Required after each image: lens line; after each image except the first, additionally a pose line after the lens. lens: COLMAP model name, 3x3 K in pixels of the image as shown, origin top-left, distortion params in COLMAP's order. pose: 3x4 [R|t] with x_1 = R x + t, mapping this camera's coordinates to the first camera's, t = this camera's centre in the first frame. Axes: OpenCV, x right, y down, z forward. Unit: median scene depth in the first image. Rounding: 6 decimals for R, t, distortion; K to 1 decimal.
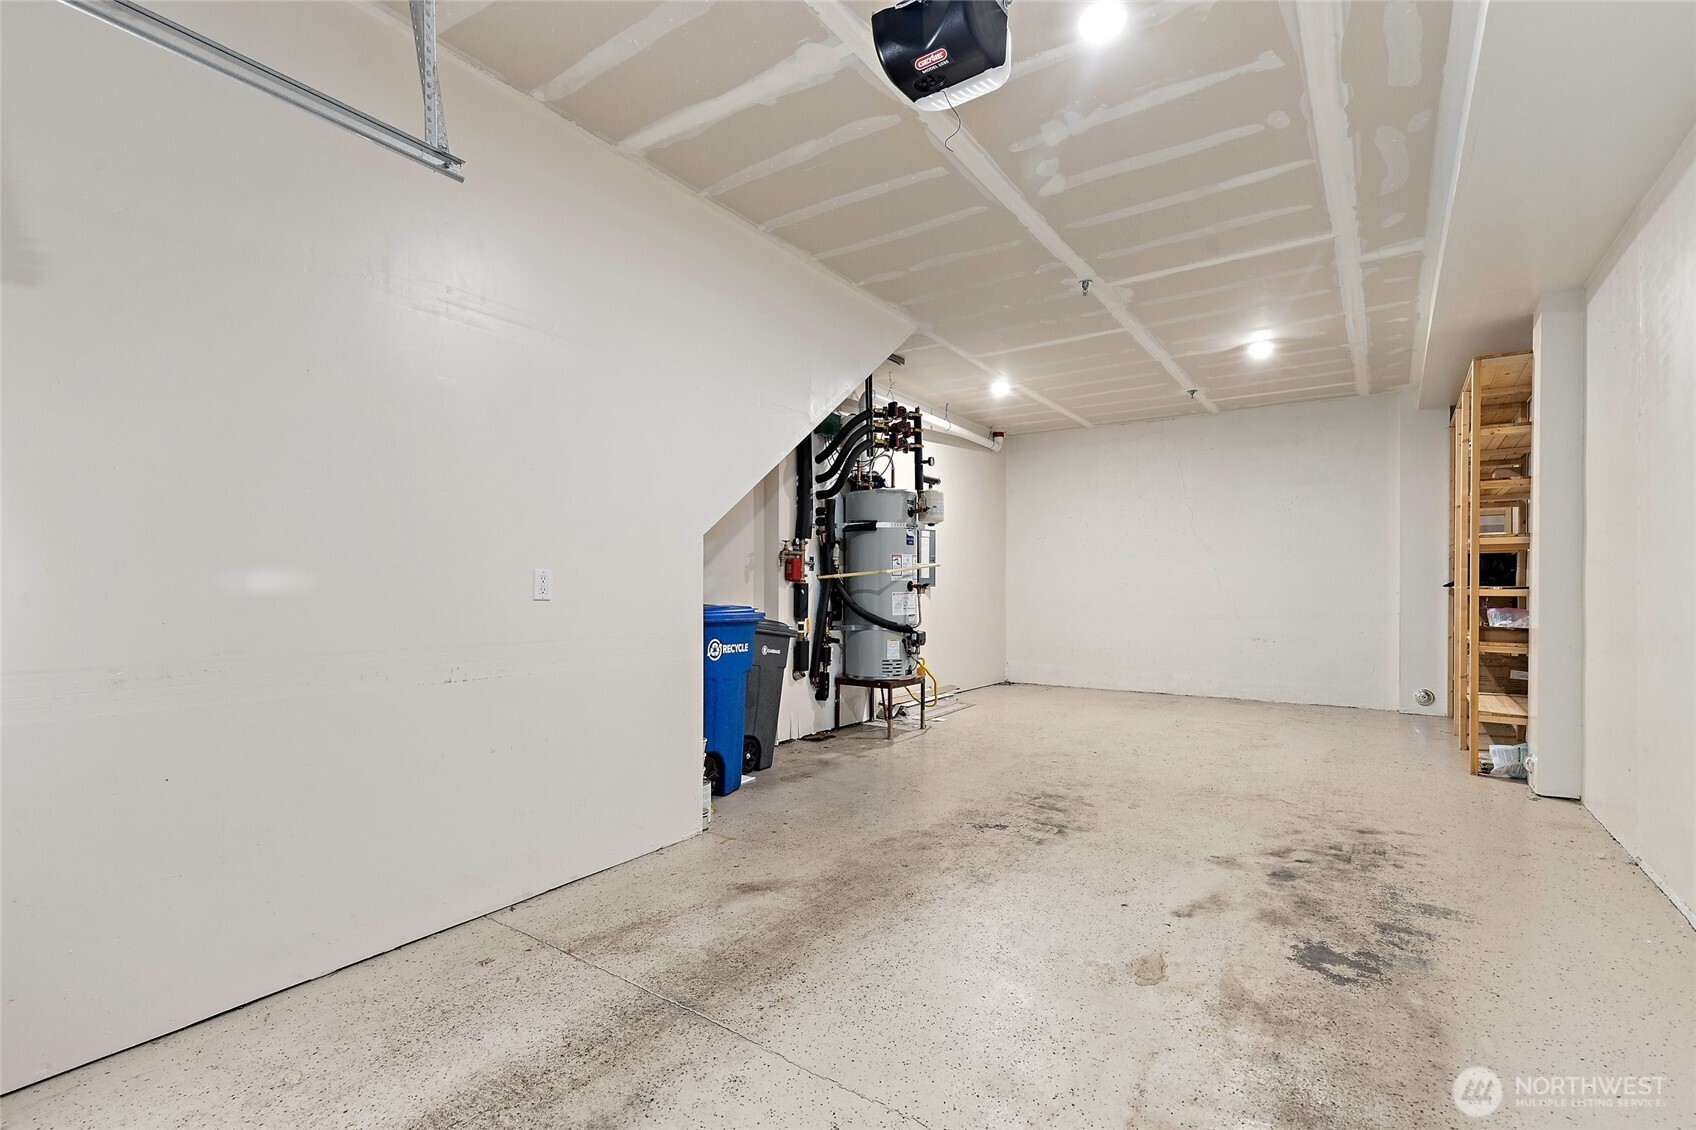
lens RADIAL K [[756.7, 0, 850.5], [0, 756.7, 574.9], [0, 0, 1]] dist [0.000864, 0.000512]
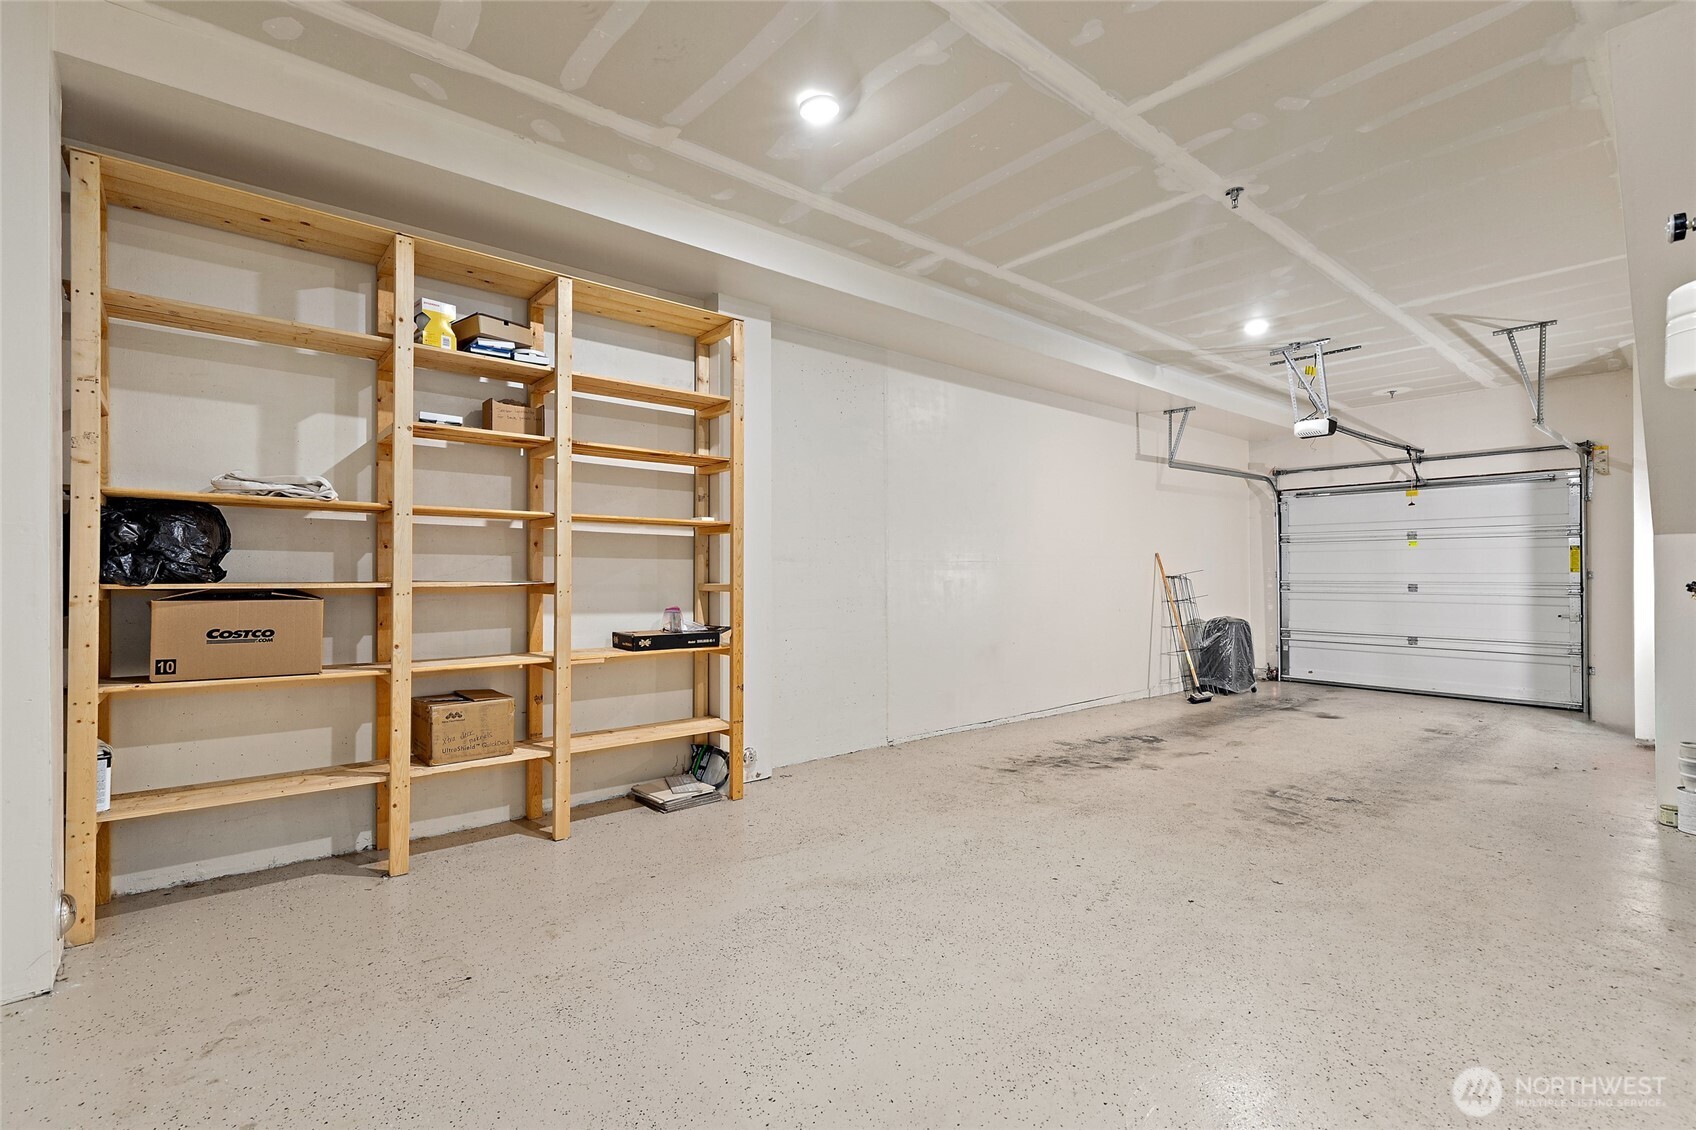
lens RADIAL K [[756.7, 0, 850.5], [0, 756.7, 574.9], [0, 0, 1]] dist [0.000864, 0.000512]
pose [[-0.967573, -0.003675, 0.252564, 0.535240], [-0.006645, 0.999918, -0.010909, 0.019482], [-0.252503, -0.012233, -0.967519, 2.001944]]
